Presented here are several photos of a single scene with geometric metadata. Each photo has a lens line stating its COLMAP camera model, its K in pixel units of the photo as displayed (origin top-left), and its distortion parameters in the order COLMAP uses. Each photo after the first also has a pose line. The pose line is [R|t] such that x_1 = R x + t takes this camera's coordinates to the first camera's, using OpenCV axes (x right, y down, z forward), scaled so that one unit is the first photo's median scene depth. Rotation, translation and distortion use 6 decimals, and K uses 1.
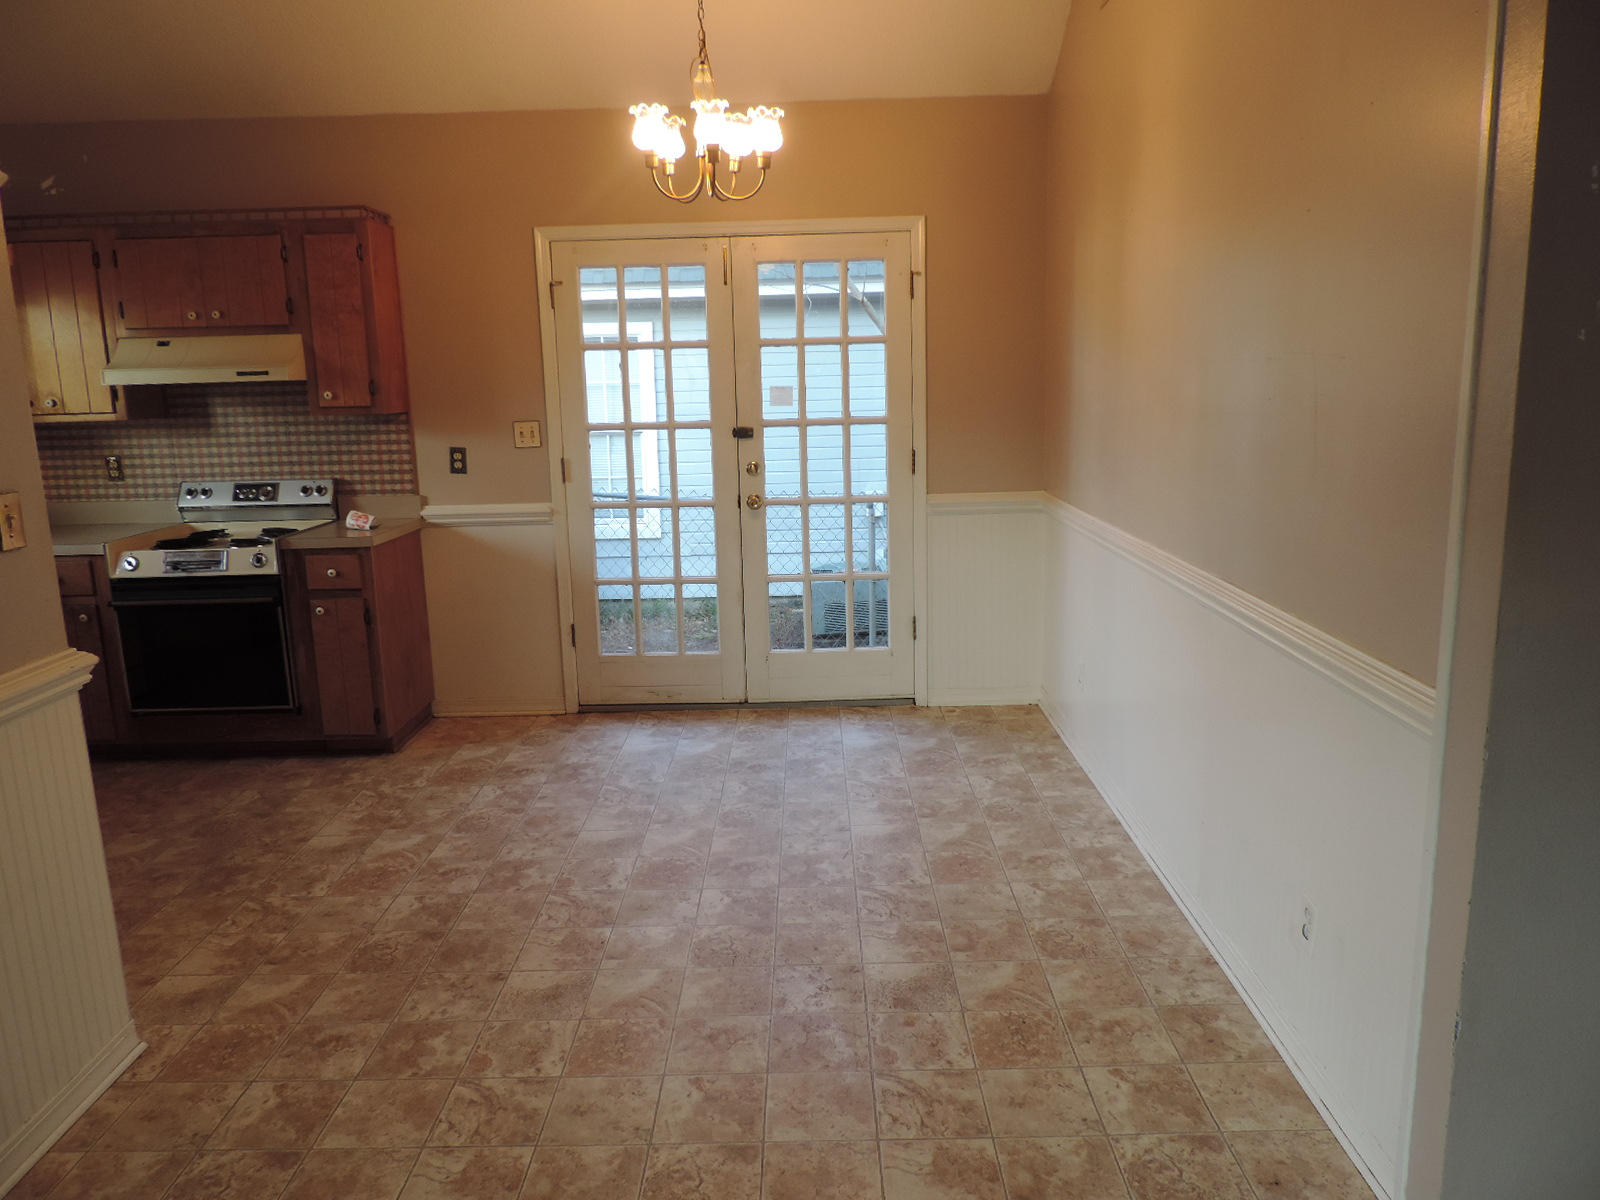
lens RADIAL K [[1147.7, 0, 794.5], [0, 1147.7, 603.7], [0, 0, 1]] dist [-0.011659, 0.001426]
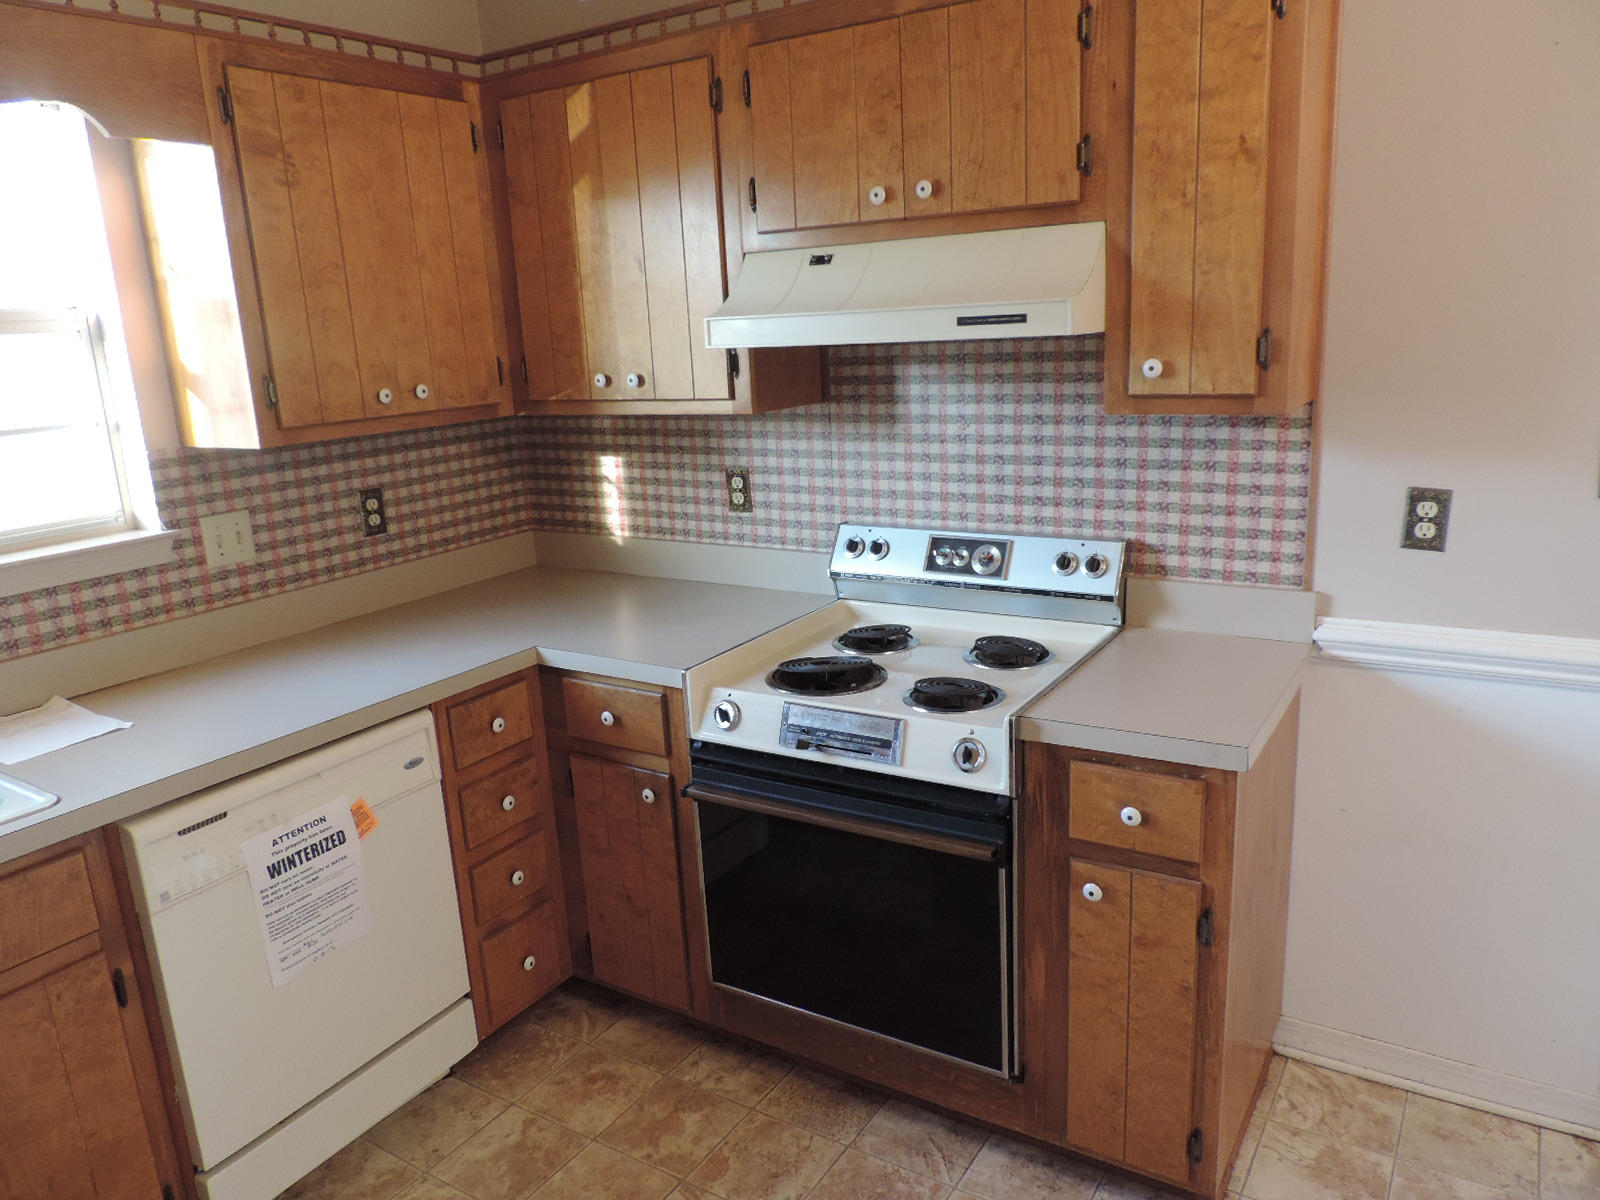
lens RADIAL K [[1147.7, 0, 798.6], [0, 1147.7, 597.8], [0, 0, 1]] dist [-0.011659, 0.001426]
pose [[0.847533, 0.107096, -0.519825, -0.270327], [-0.074308, 0.993727, 0.083578, -0.115559], [0.525514, -0.032208, 0.850175, 0.534228]]
